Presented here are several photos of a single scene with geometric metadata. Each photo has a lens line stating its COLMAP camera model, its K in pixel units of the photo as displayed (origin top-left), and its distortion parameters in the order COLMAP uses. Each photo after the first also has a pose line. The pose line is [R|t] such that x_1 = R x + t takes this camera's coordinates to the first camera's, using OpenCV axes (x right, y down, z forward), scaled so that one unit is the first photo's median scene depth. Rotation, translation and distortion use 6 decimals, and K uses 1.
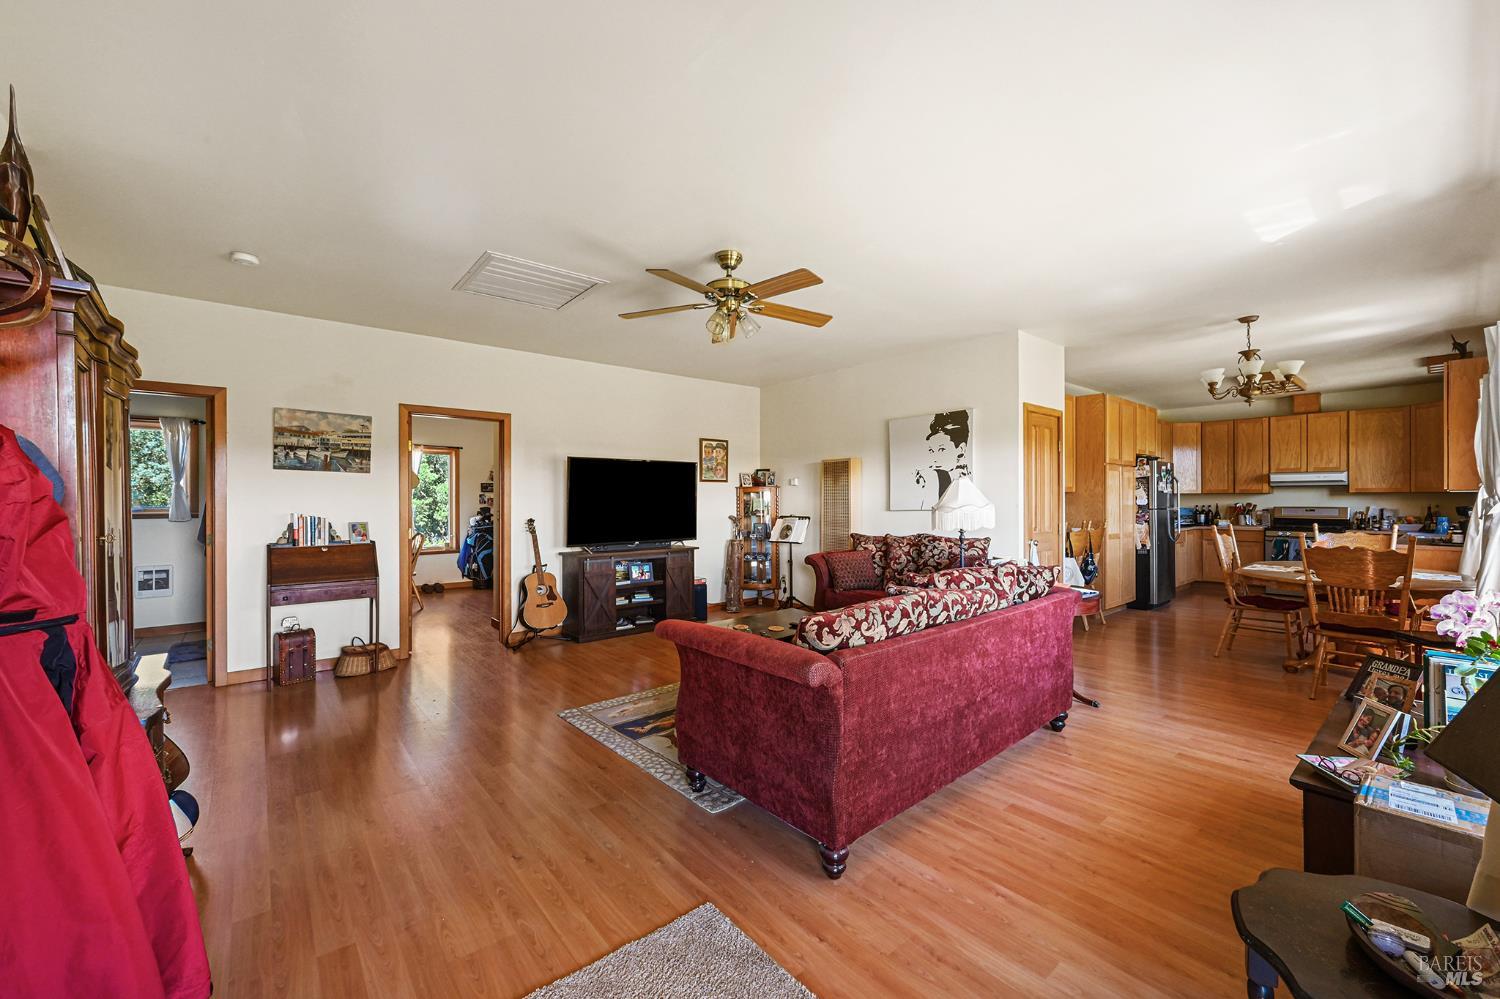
lens RADIAL K [[588.2, 0, 752.9], [0, 588.2, 496.5], [0, 0, 1]] dist [-0.002289, 0.000801]
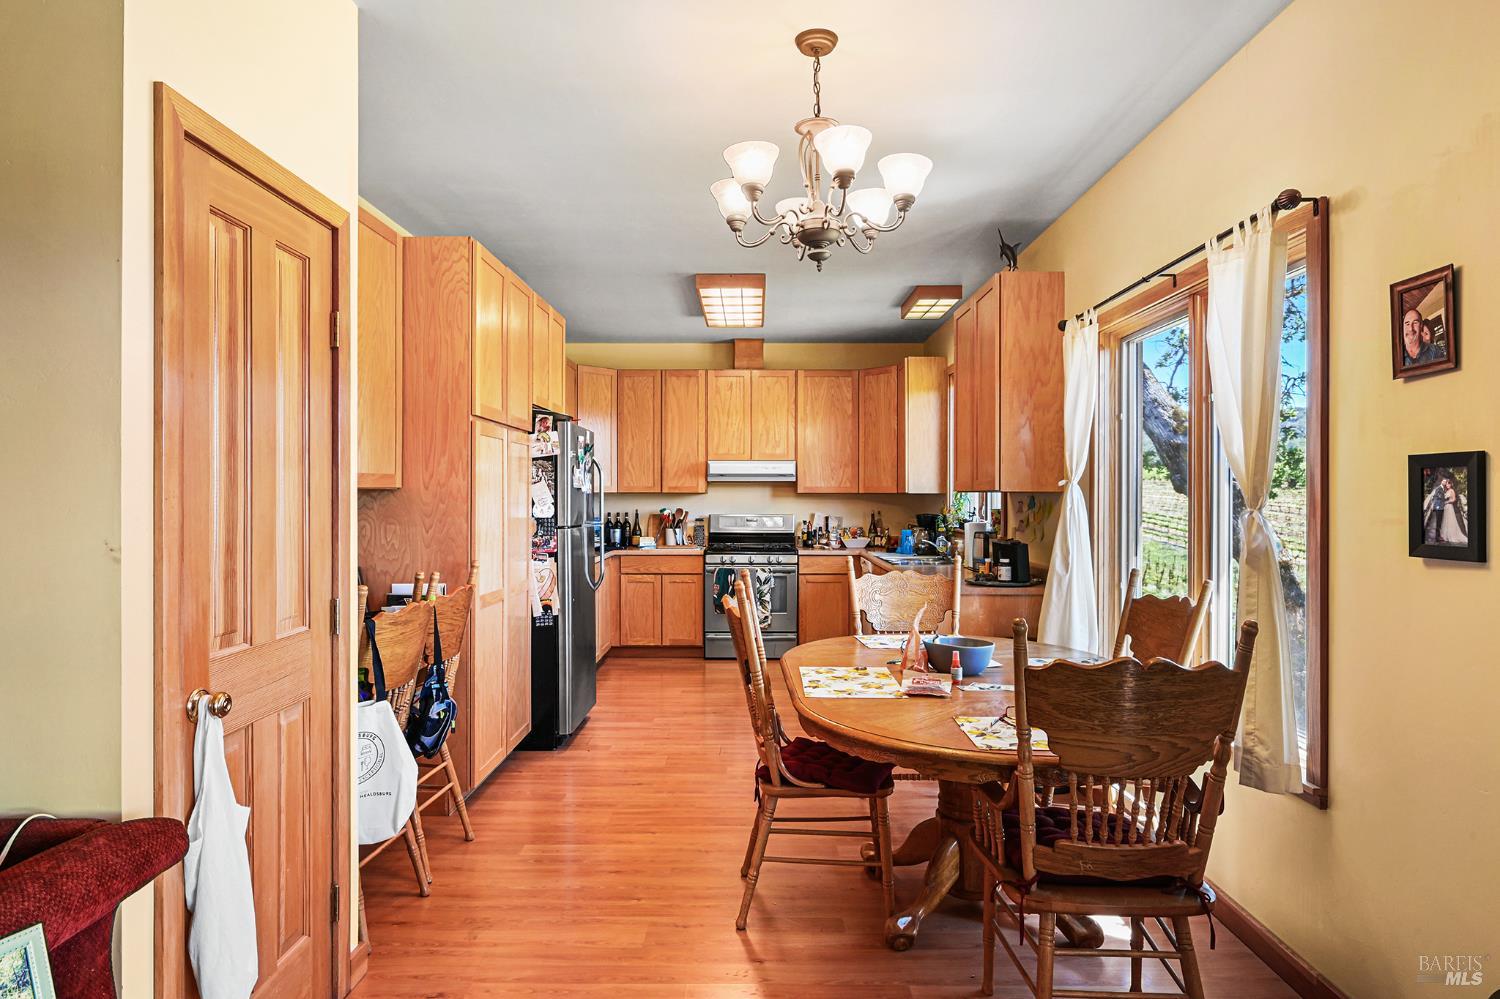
lens RADIAL K [[878.1, 0, 749.5], [0, 878.1, 494.3], [0, 0, 1]] dist [-0.000766, 0.000123]
pose [[0.655547, 0.004479, 0.755141, 0.240975], [-0.005181, 0.999986, -0.001433, -0.003650], [-0.755137, -0.002973, 0.655560, 0.413022]]
